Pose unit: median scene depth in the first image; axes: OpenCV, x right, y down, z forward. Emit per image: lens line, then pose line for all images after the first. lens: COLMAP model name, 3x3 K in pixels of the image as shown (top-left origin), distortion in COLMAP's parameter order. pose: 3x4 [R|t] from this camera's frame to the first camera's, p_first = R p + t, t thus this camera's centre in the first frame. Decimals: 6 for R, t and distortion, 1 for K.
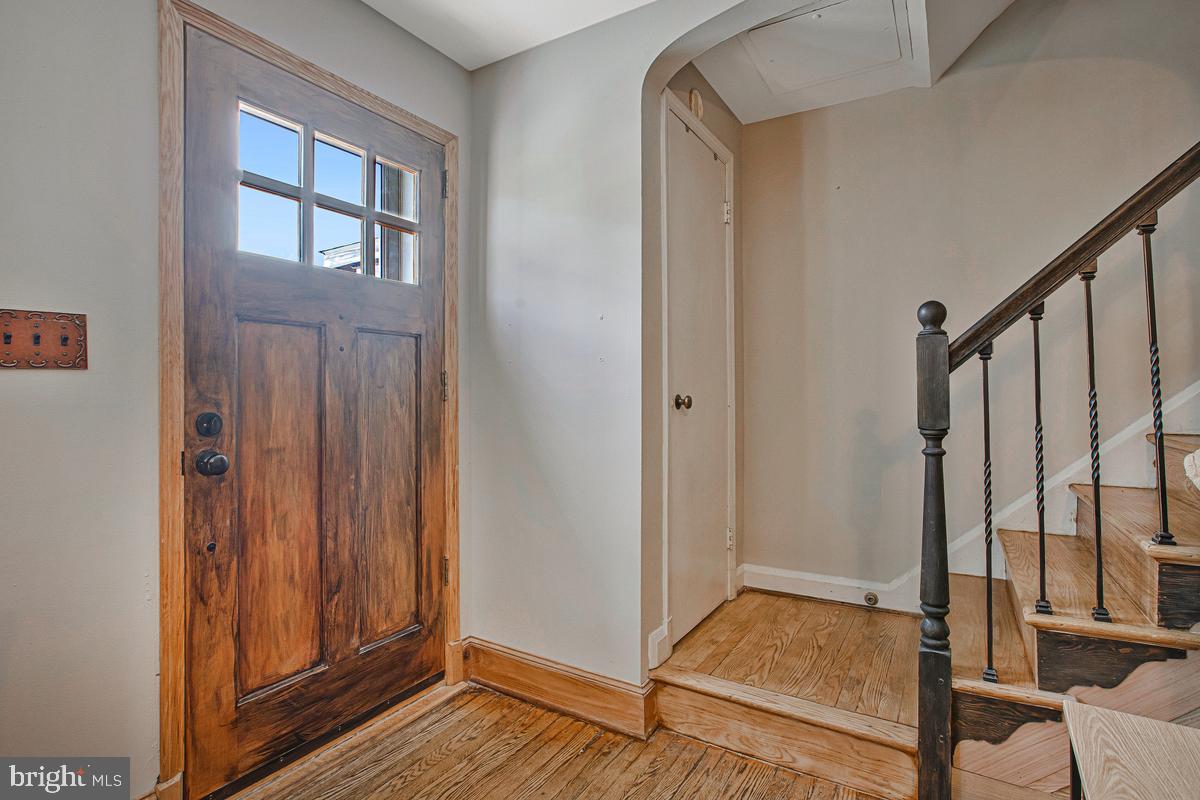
lens RADIAL K [[579.0, 0, 605.8], [0, 579.0, 381.9], [0, 0, 1]] dist [-0.027573, 0.008565]
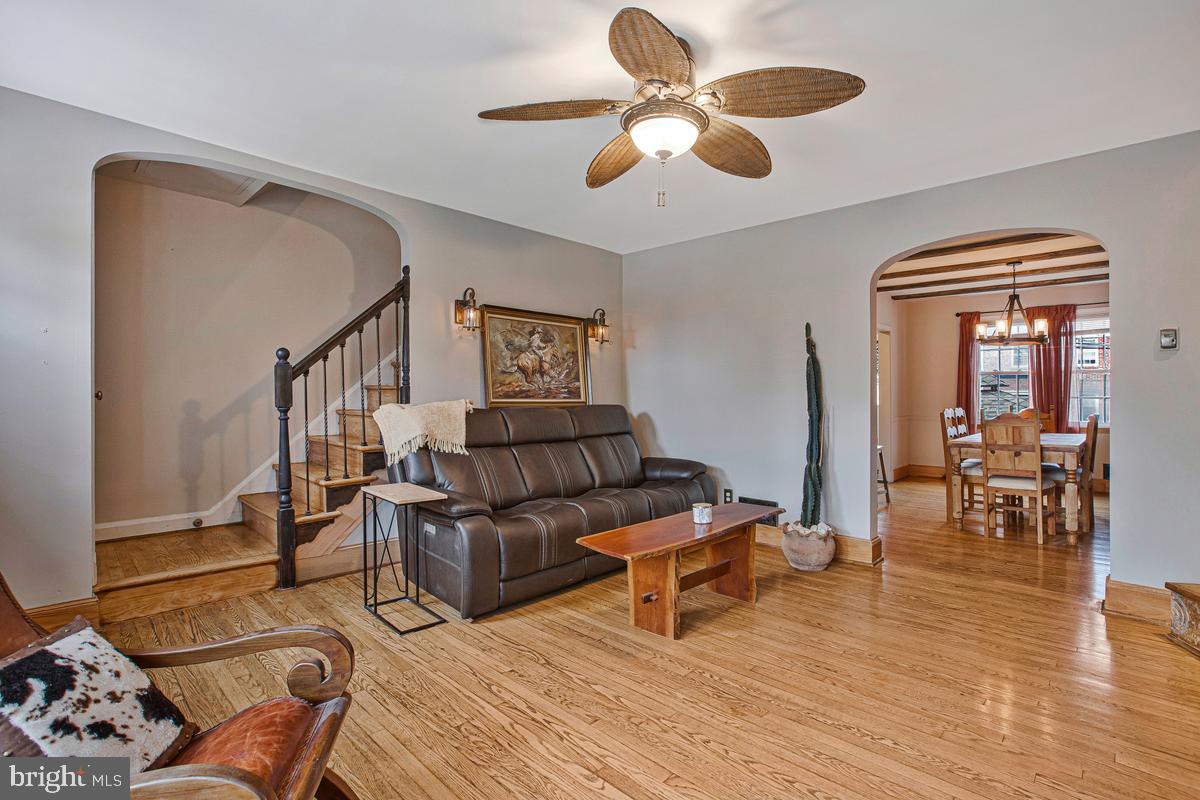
lens RADIAL K [[579.0, 0, 592.9], [0, 579.0, 407.9], [0, 0, 1]] dist [-0.027573, 0.008565]
pose [[0.244187, -0.023848, 0.969435, -1.026803], [-0.029925, 0.999036, 0.032114, -0.017609], [-0.969266, -0.036852, 0.243238, -0.532099]]
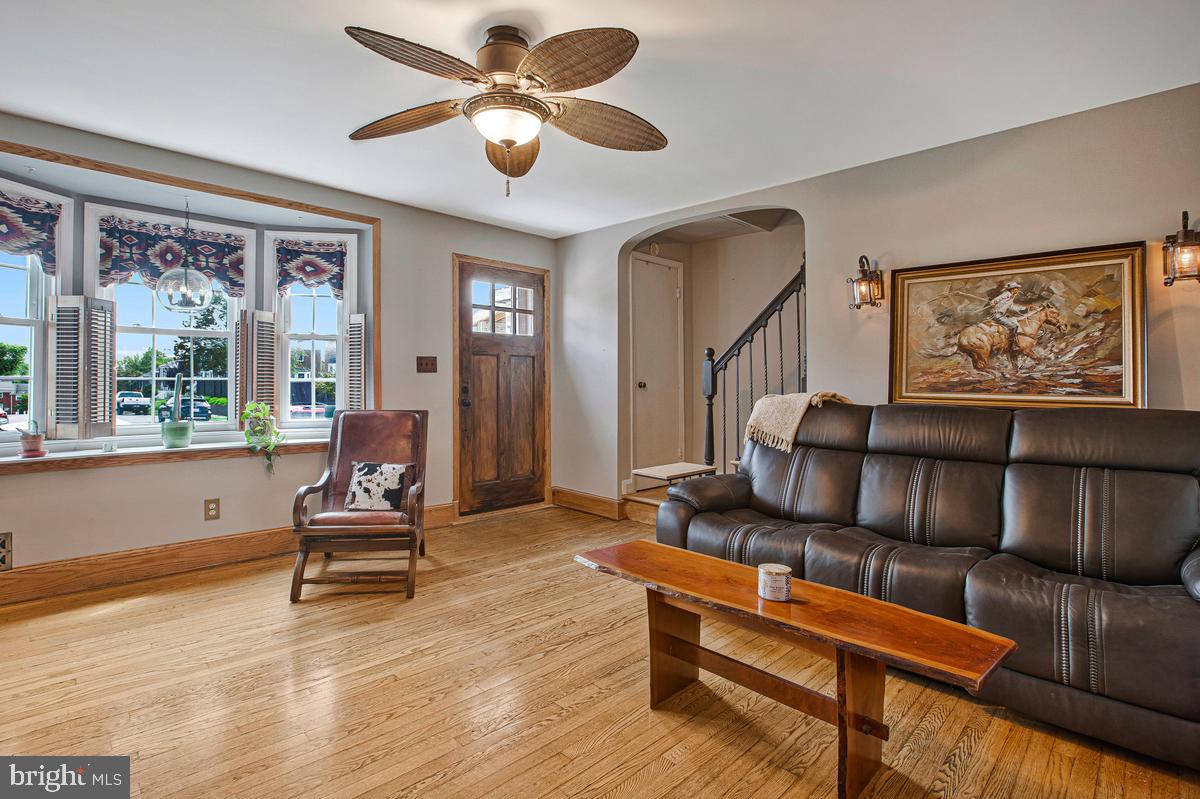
lens RADIAL K [[579.0, 0, 577.3], [0, 579.0, 388.1], [0, 0, 1]] dist [-0.027573, 0.008565]
pose [[0.960556, 0.012598, -0.277802, 0.610960], [-0.002942, 0.999378, 0.035150, -0.037774], [0.278072, -0.032946, 0.959995, -1.489024]]
